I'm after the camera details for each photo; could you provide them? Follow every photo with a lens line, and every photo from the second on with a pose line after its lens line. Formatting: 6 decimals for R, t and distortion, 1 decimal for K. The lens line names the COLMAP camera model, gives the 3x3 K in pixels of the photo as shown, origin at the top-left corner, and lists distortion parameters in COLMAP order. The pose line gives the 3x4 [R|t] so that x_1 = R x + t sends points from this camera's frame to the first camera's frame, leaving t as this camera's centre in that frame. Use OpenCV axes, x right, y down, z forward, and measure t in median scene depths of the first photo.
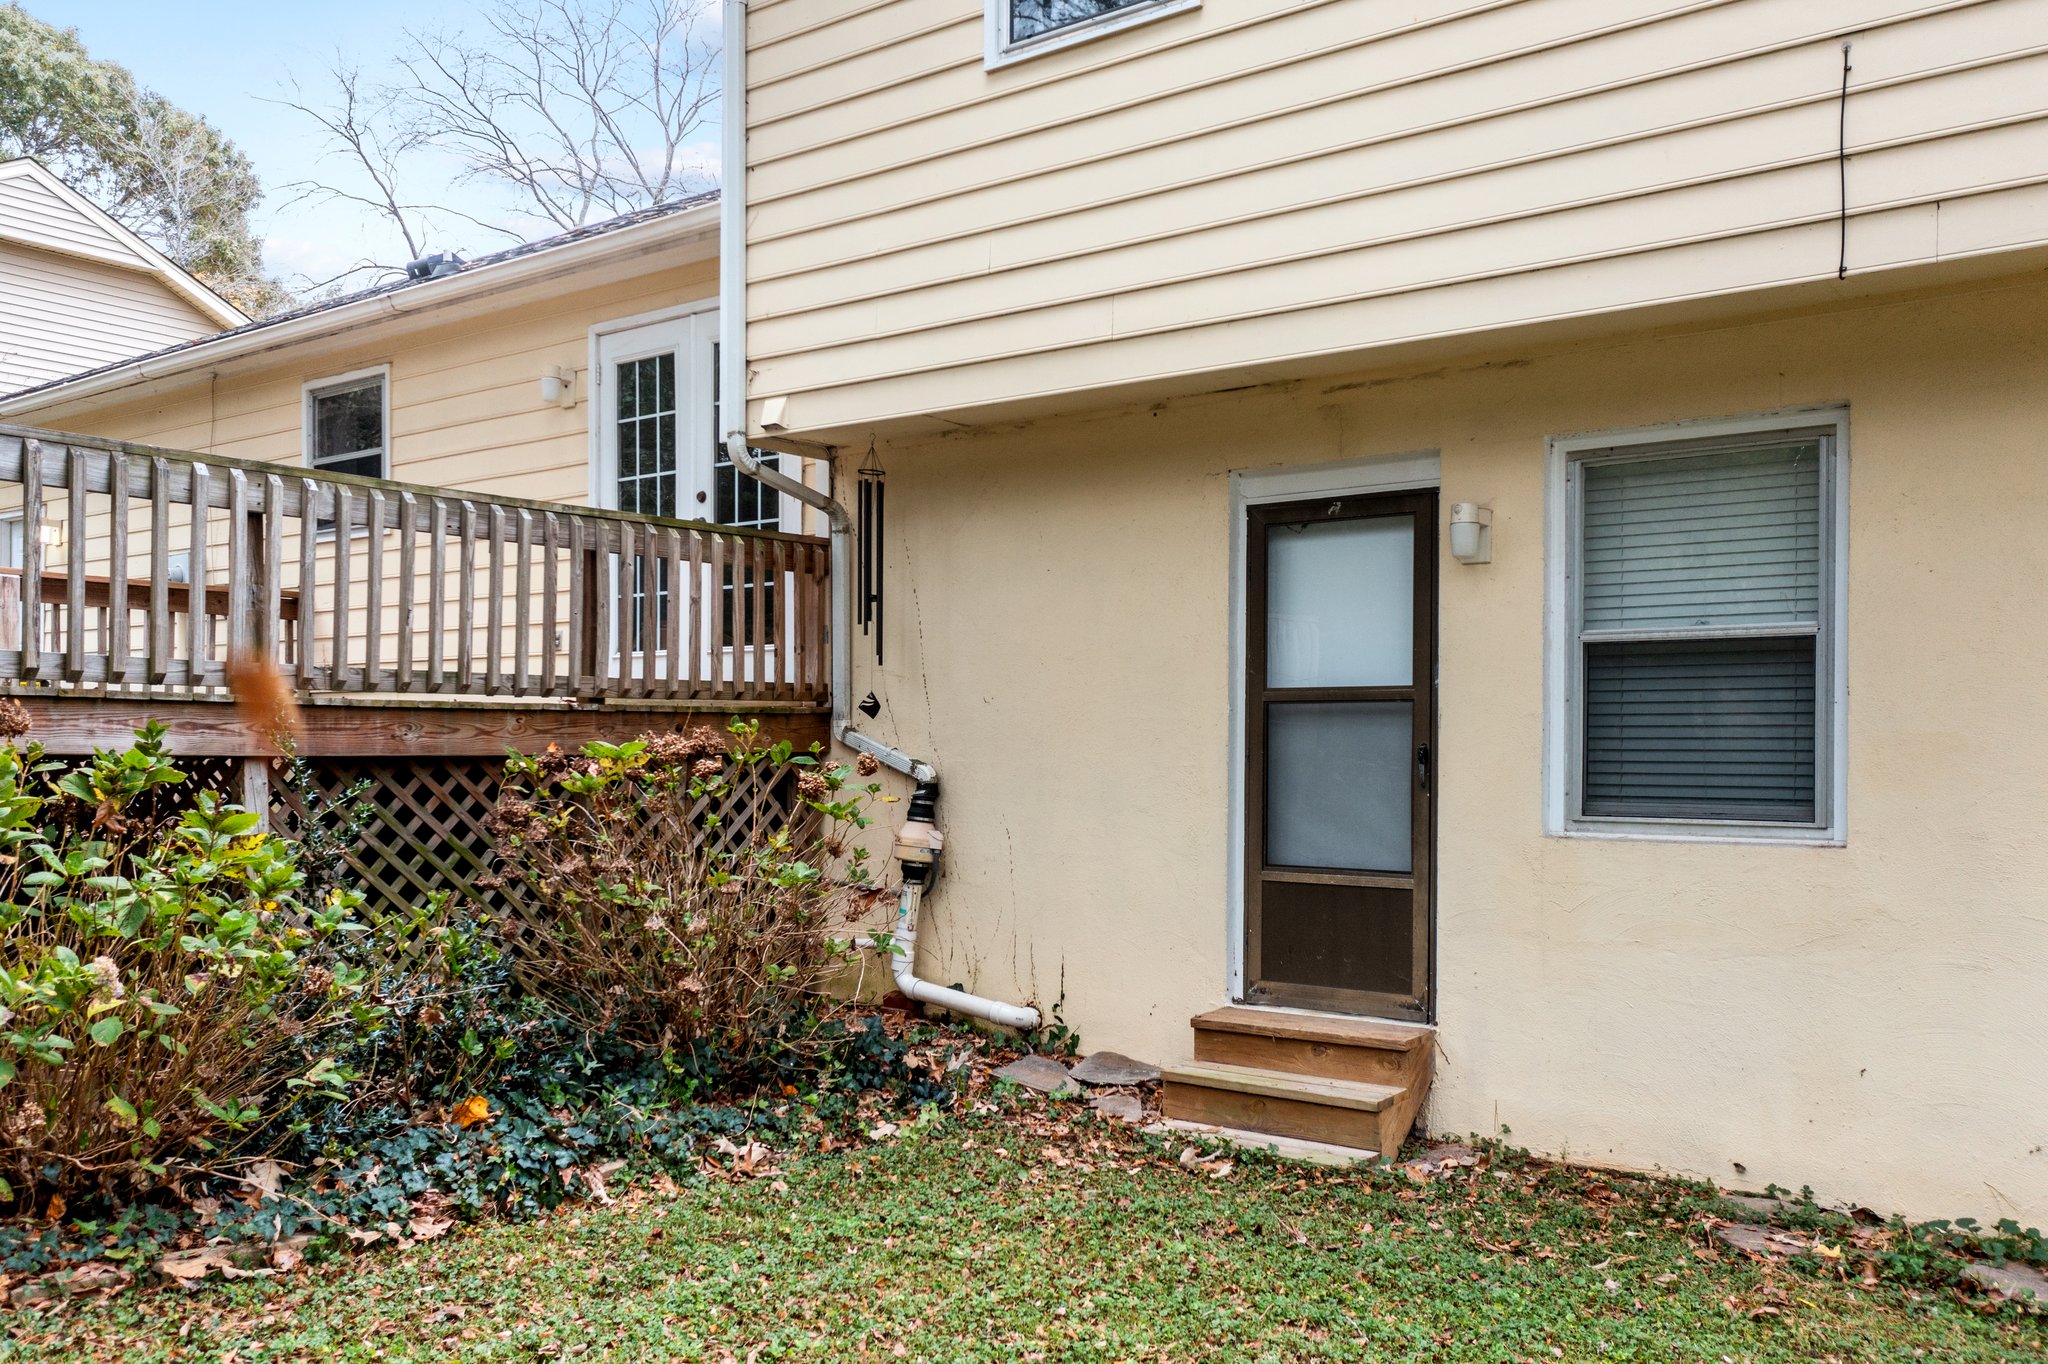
lens RADIAL K [[1606.4, 0, 1016.3], [0, 1606.4, 750.7], [0, 0, 1]] dist [0.021285, -0.011405]
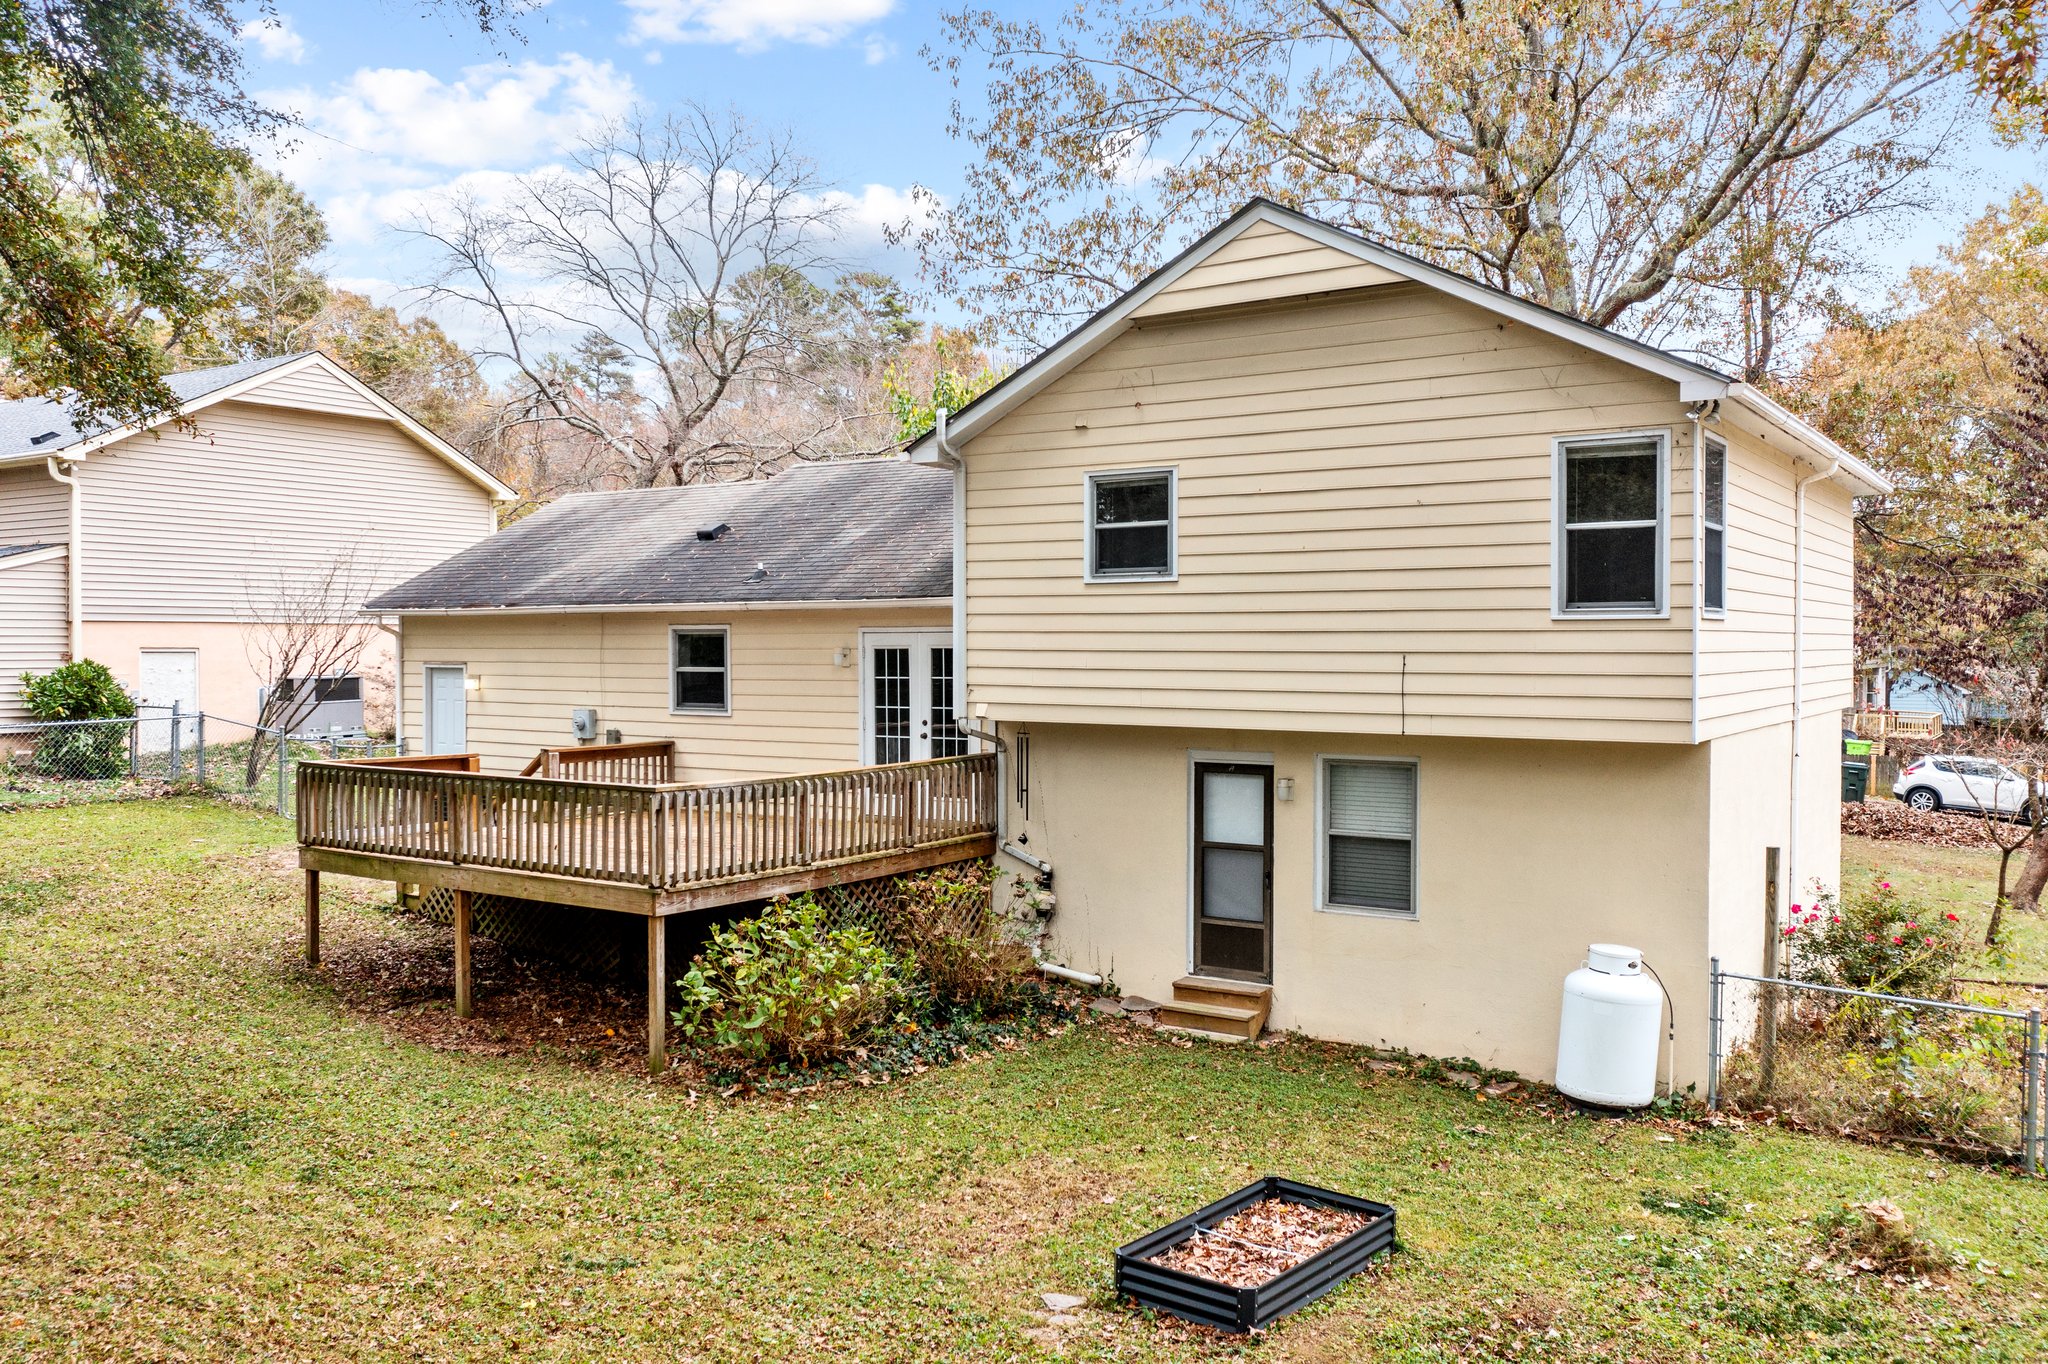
lens RADIAL K [[1606.4, 0, 1014.7], [0, 1606.4, 688.3], [0, 0, 1]] dist [0.021285, -0.011405]
pose [[0.998474, -0.005548, 0.054939, -0.254890], [0.003983, 0.999584, 0.028550, -0.341445], [-0.055074, -0.028287, 0.998081, -1.364888]]
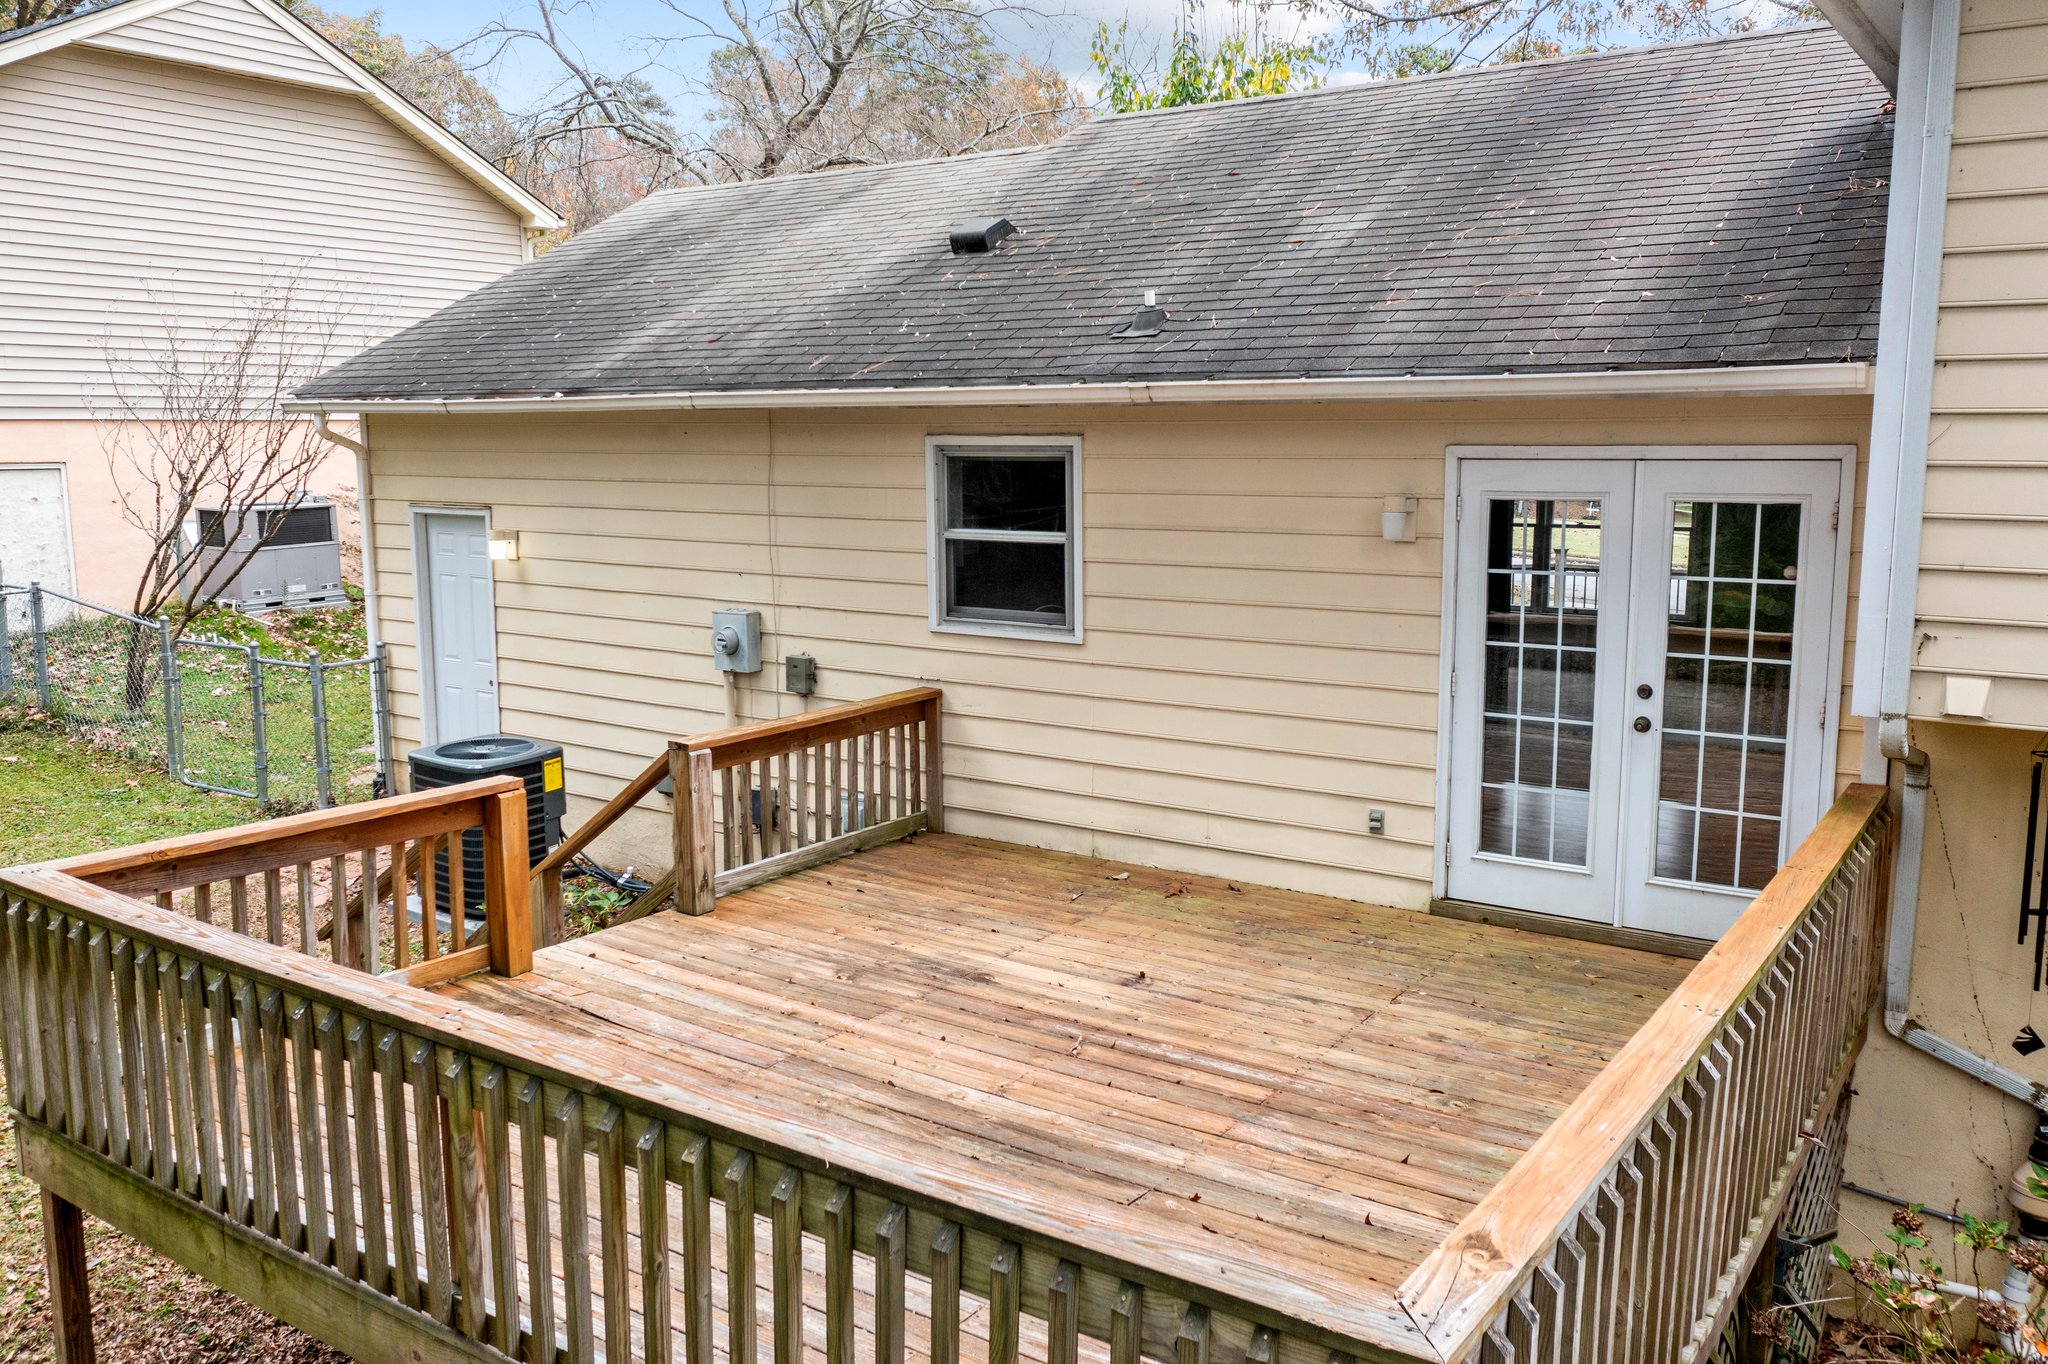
lens RADIAL K [[1606.4, 0, 1016.3], [0, 1606.4, 668.9], [0, 0, 1]] dist [0.021285, -0.011405]
pose [[0.999439, -0.014017, 0.030412, -0.701524], [0.009273, 0.988513, 0.150851, -0.385615], [-0.032177, -0.150484, 0.988089, 0.293658]]
